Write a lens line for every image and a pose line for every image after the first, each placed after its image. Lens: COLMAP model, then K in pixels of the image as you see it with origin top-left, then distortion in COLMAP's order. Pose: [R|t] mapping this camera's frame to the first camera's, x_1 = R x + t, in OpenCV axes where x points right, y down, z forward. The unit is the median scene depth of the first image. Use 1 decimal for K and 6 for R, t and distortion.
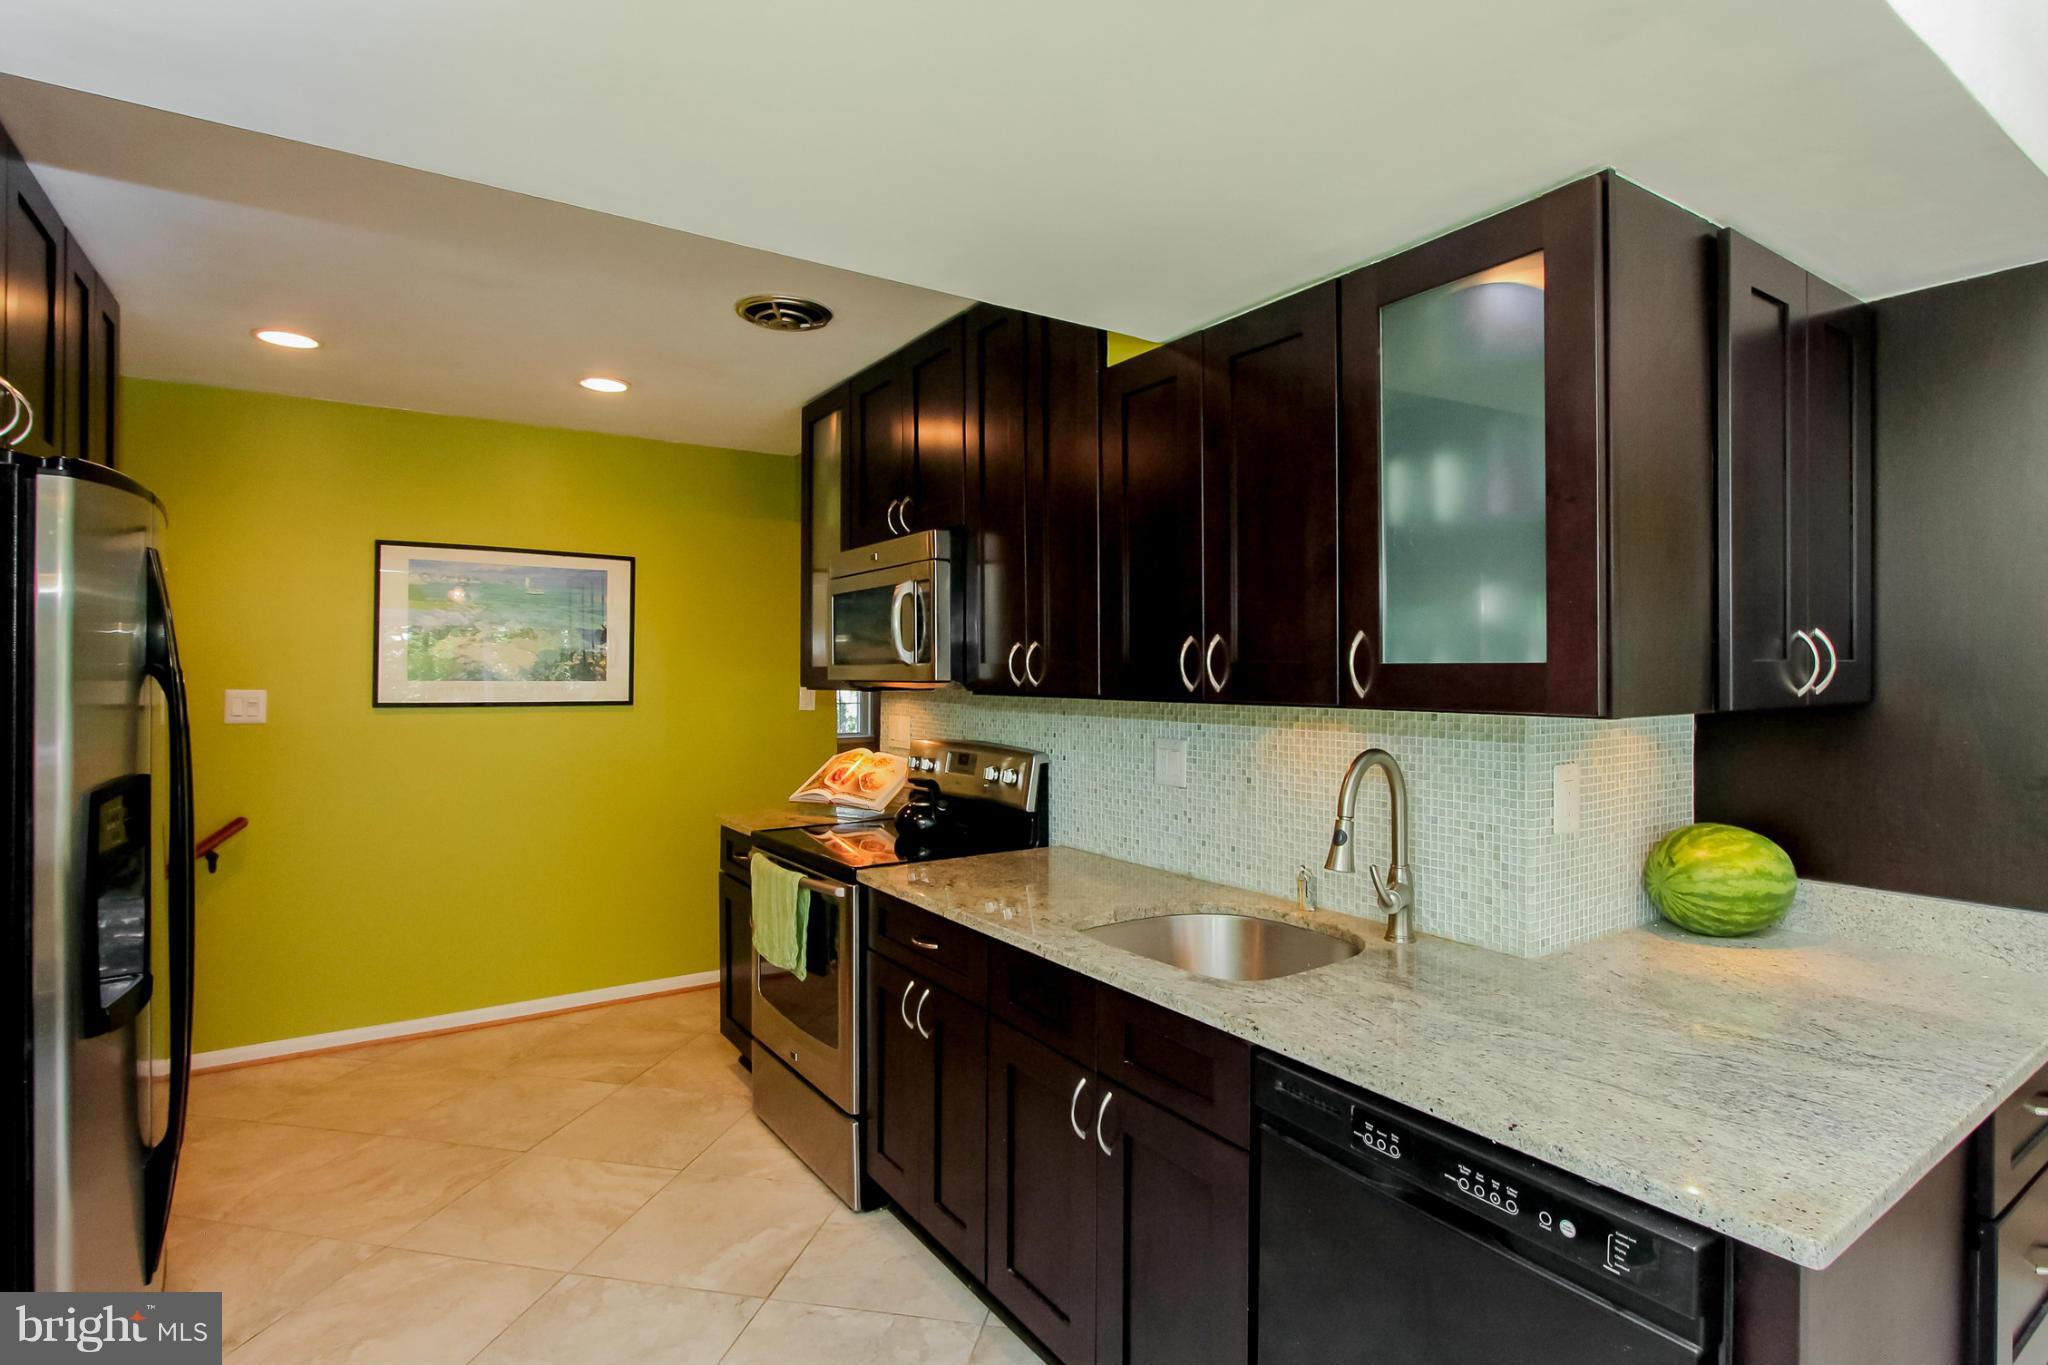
lens RADIAL K [[1043.9, 0, 1053.6], [0, 1043.9, 648.1], [0, 0, 1]] dist [-0.035655, 0.000069]
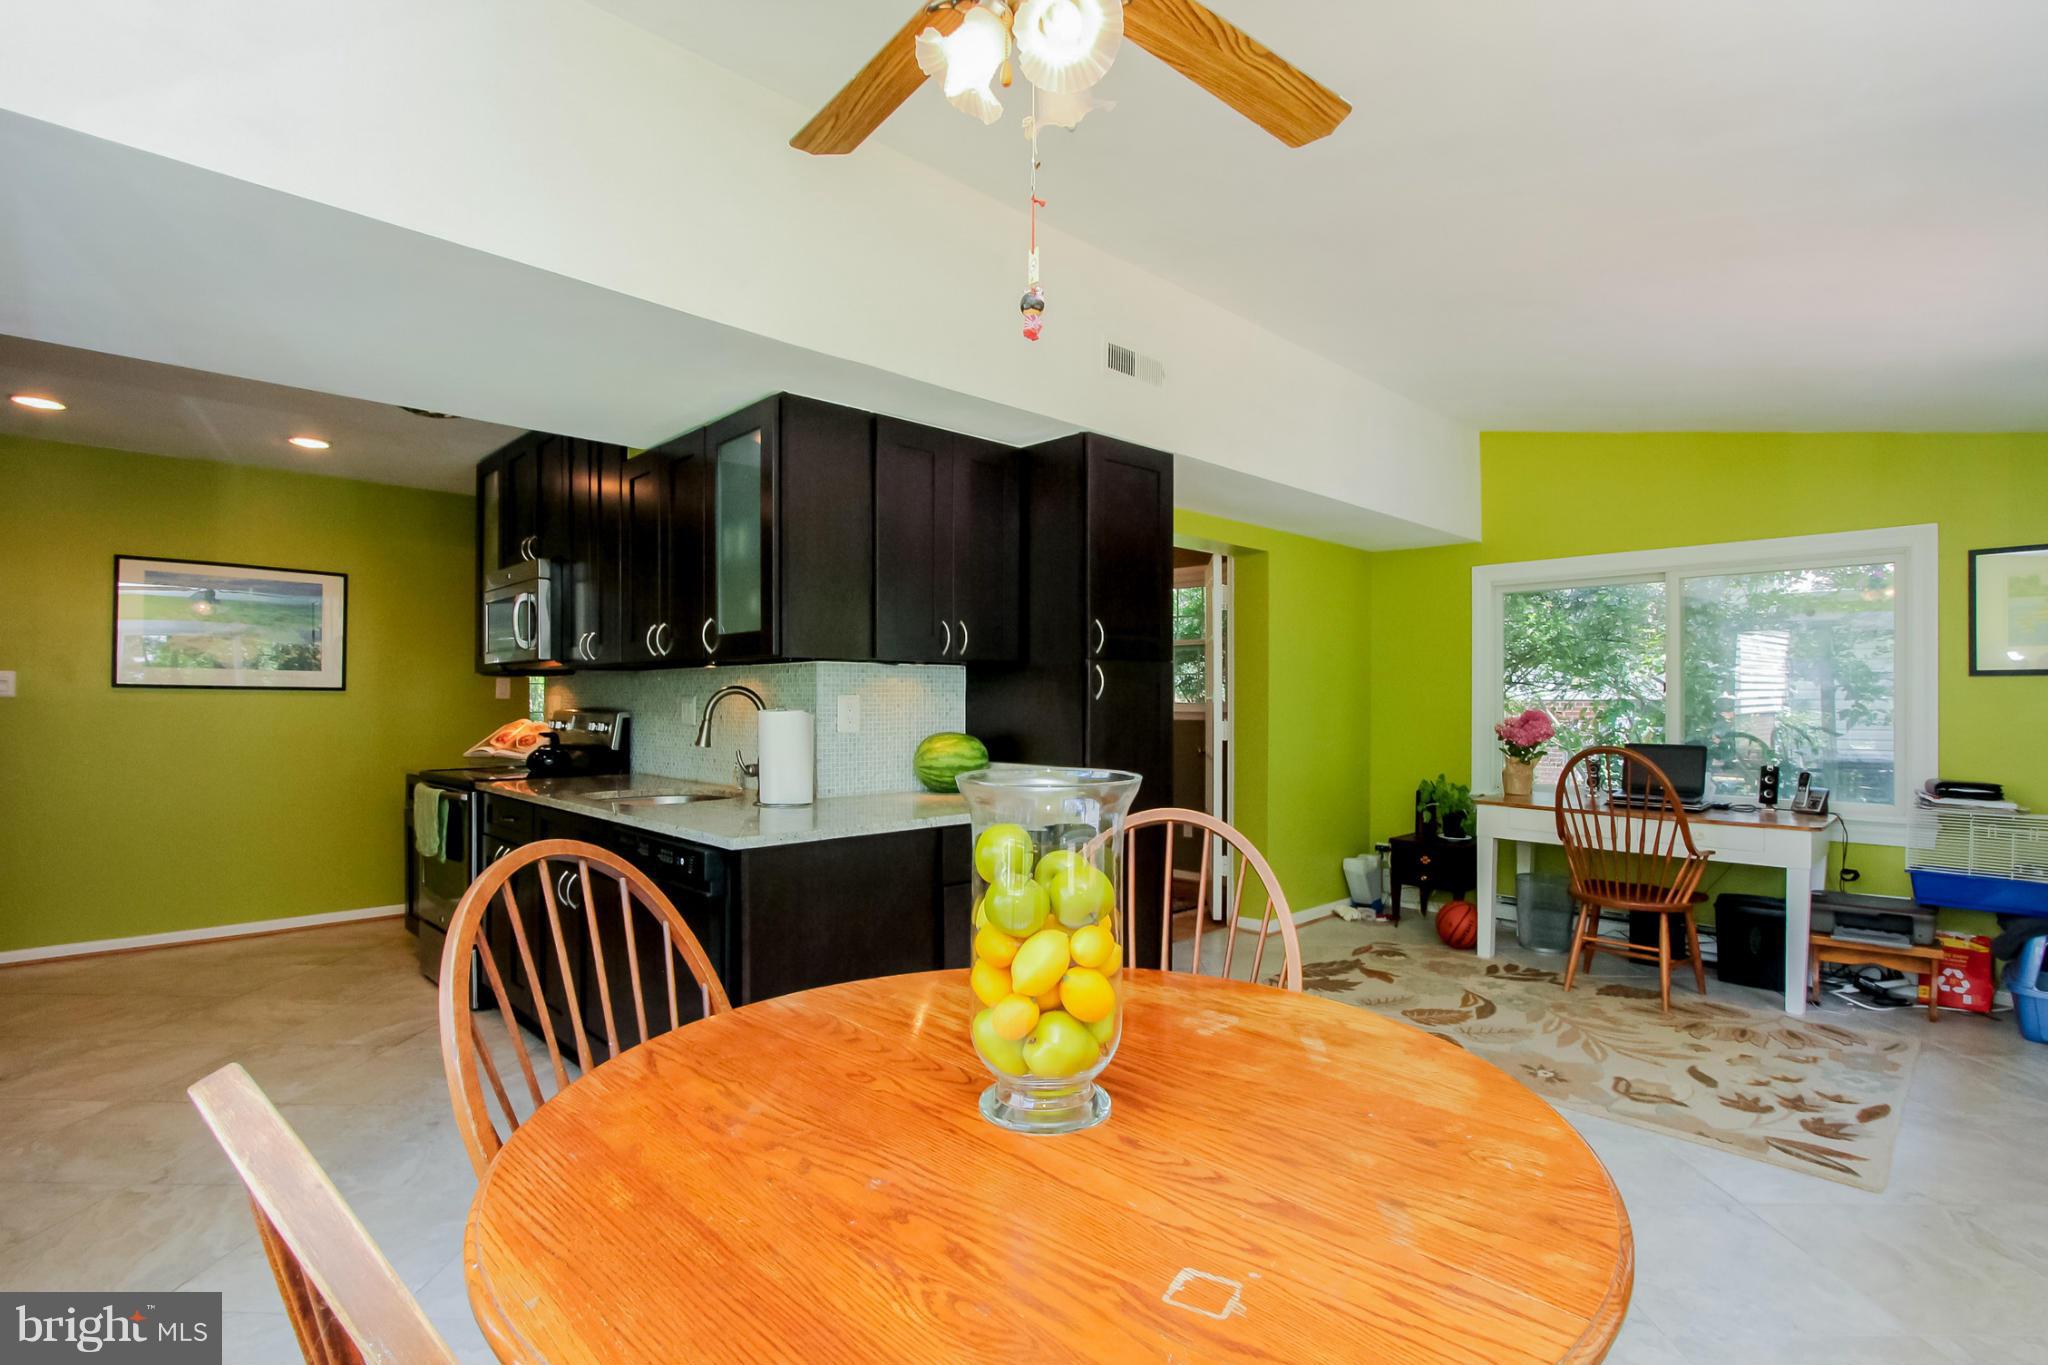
lens RADIAL K [[981.4, 0, 1024.0], [0, 981.4, 682.5], [0, 0, 1]] dist [-0.023420, 0.000324]
pose [[0.984685, 0.003440, 0.174309, 0.285921], [-0.005050, 0.999949, 0.008795, 0.042401], [-0.174270, -0.009540, 0.984652, -0.435275]]
